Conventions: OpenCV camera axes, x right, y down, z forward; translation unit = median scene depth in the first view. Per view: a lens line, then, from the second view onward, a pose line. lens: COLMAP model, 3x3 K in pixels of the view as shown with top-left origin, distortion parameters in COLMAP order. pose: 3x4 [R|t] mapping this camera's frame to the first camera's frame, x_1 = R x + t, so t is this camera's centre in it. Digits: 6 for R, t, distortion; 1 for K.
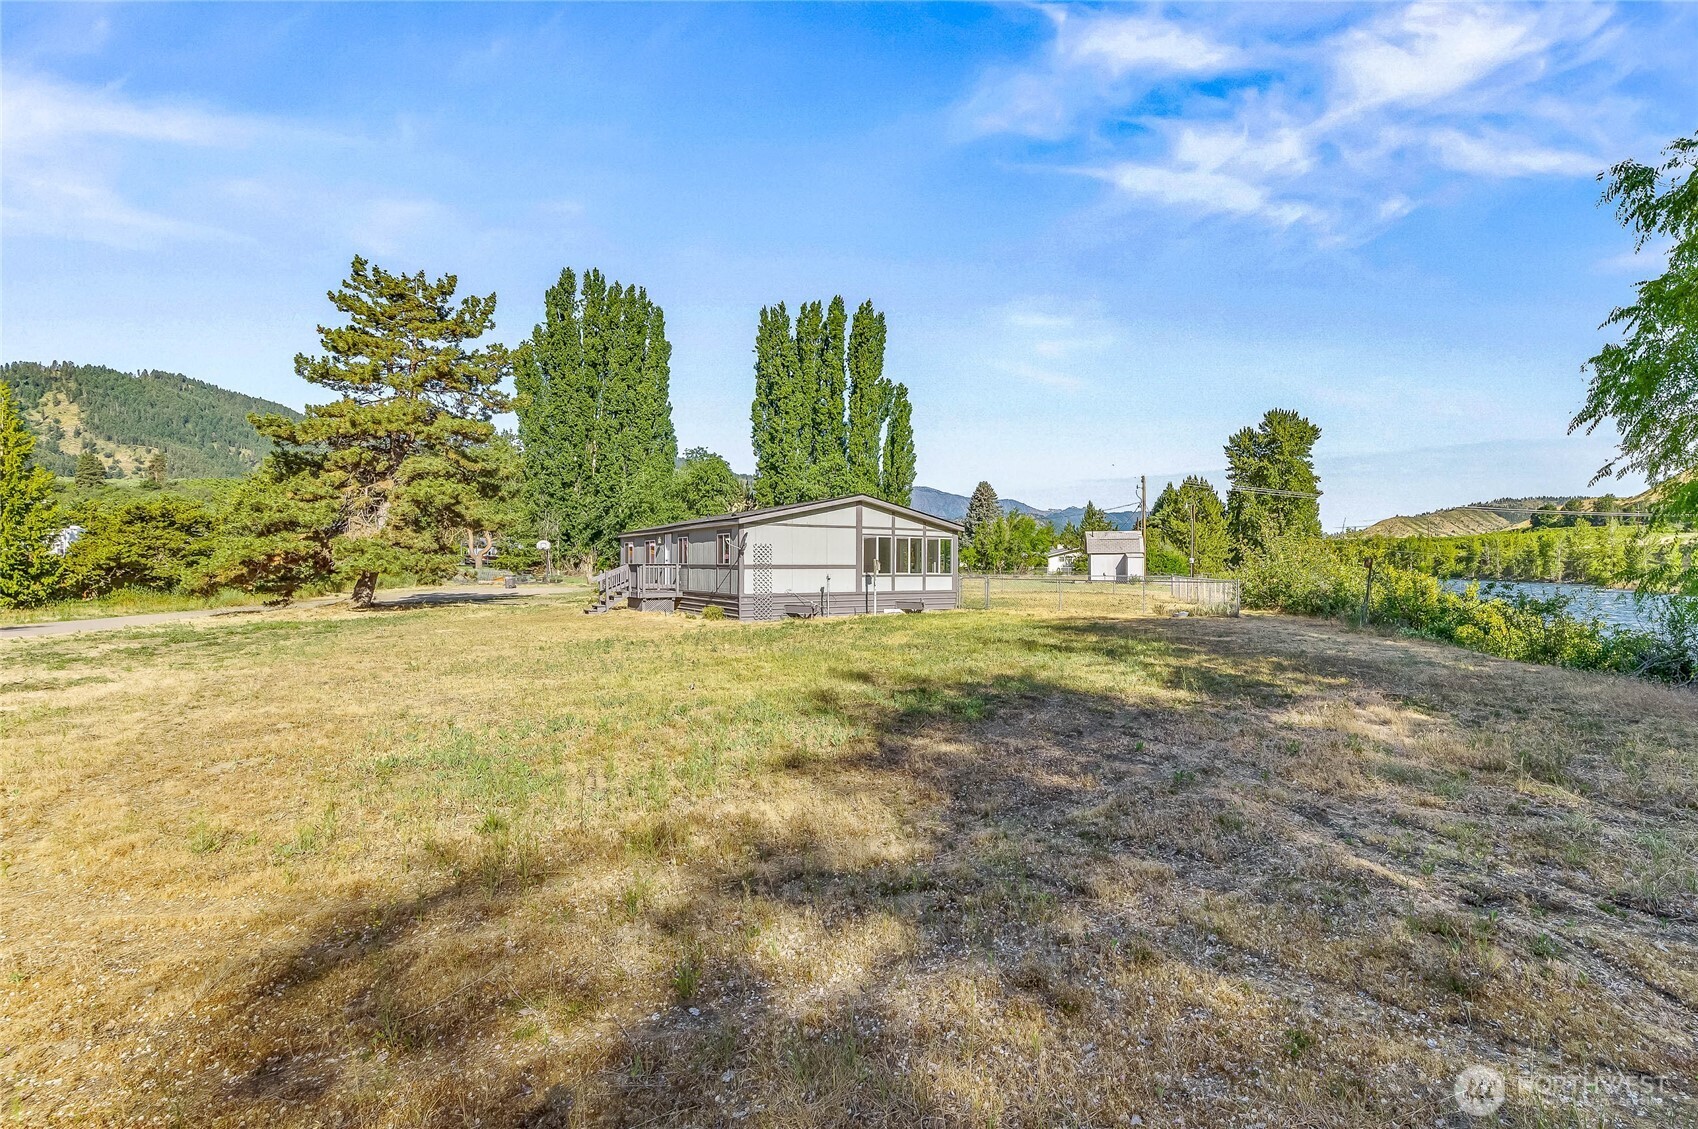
lens RADIAL K [[798.8, 0, 849.2], [0, 798.8, 572.9], [0, 0, 1]] dist [-0.000148, -0.000151]
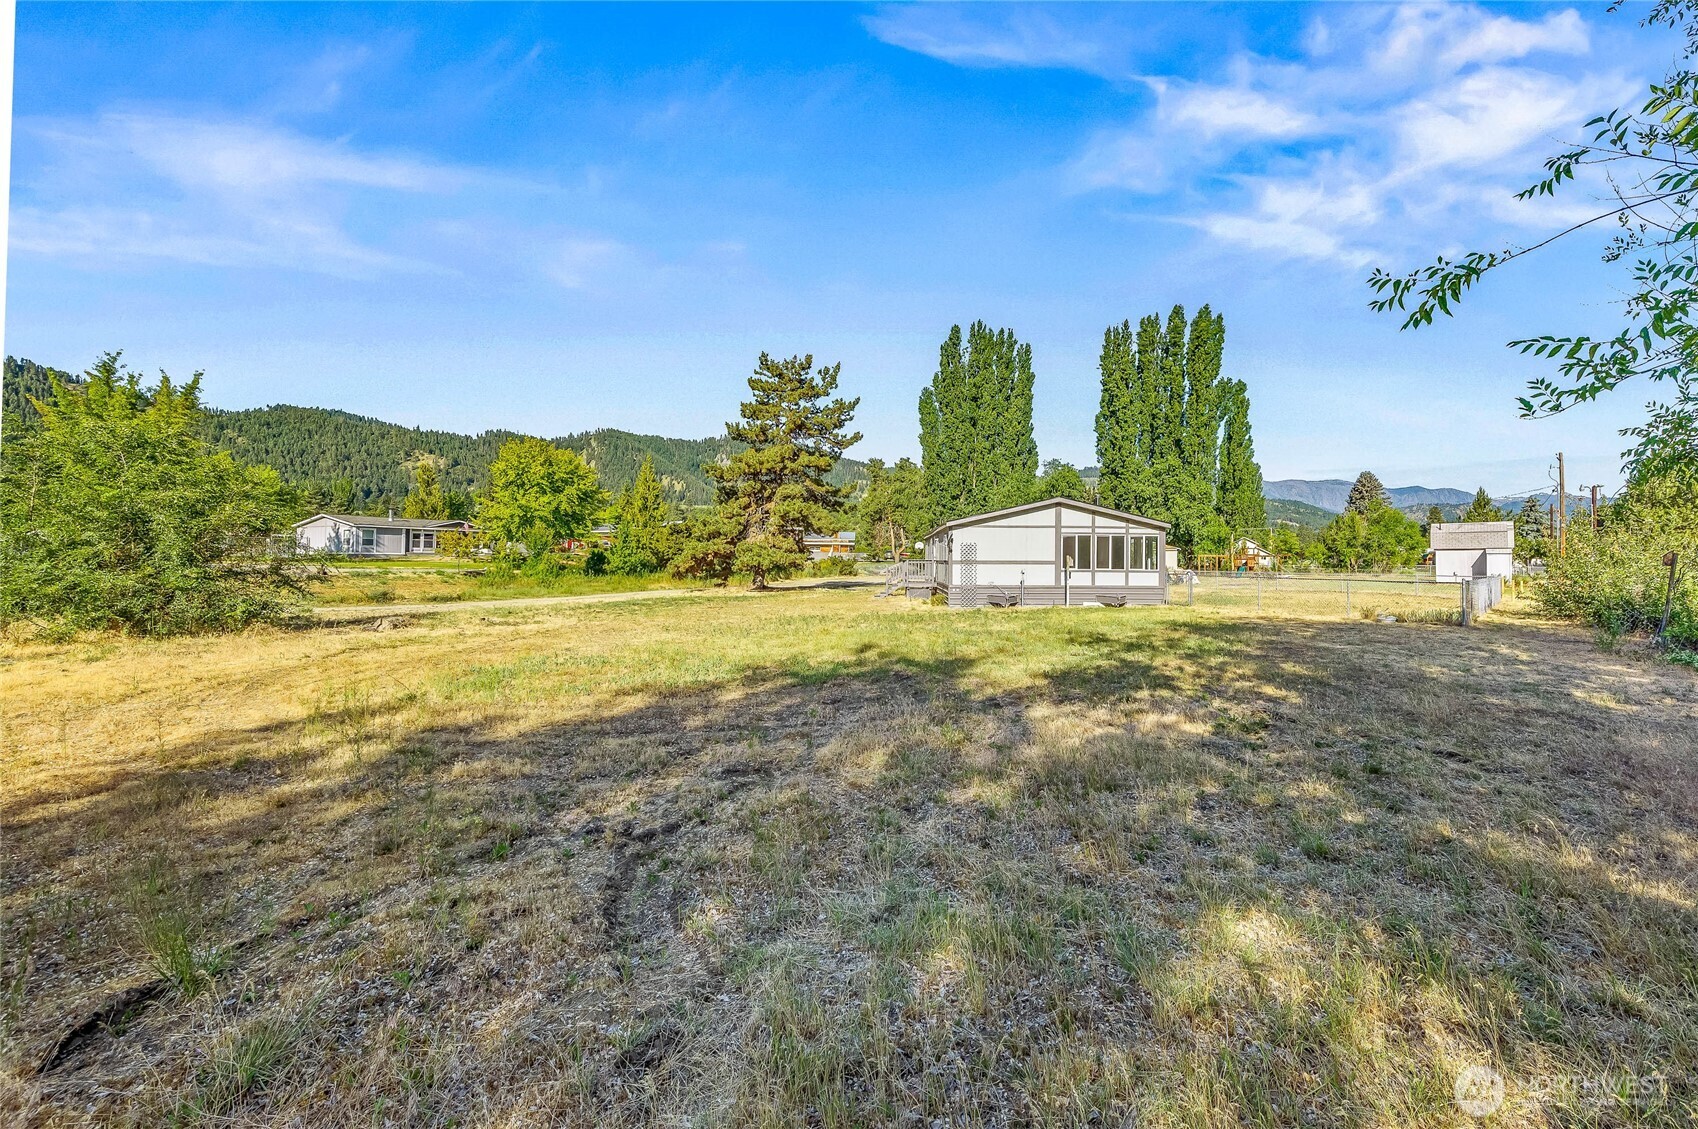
lens RADIAL K [[680.6, 0, 845.5], [0, 680.6, 558.7], [0, 0, 1]] dist [-0.001146, 0.000287]
pose [[0.831699, 0.001417, -0.555224, 0.211386], [-0.009495, 0.999887, -0.011672, 0.000512], [0.555145, 0.014980, 0.831619, 0.038833]]
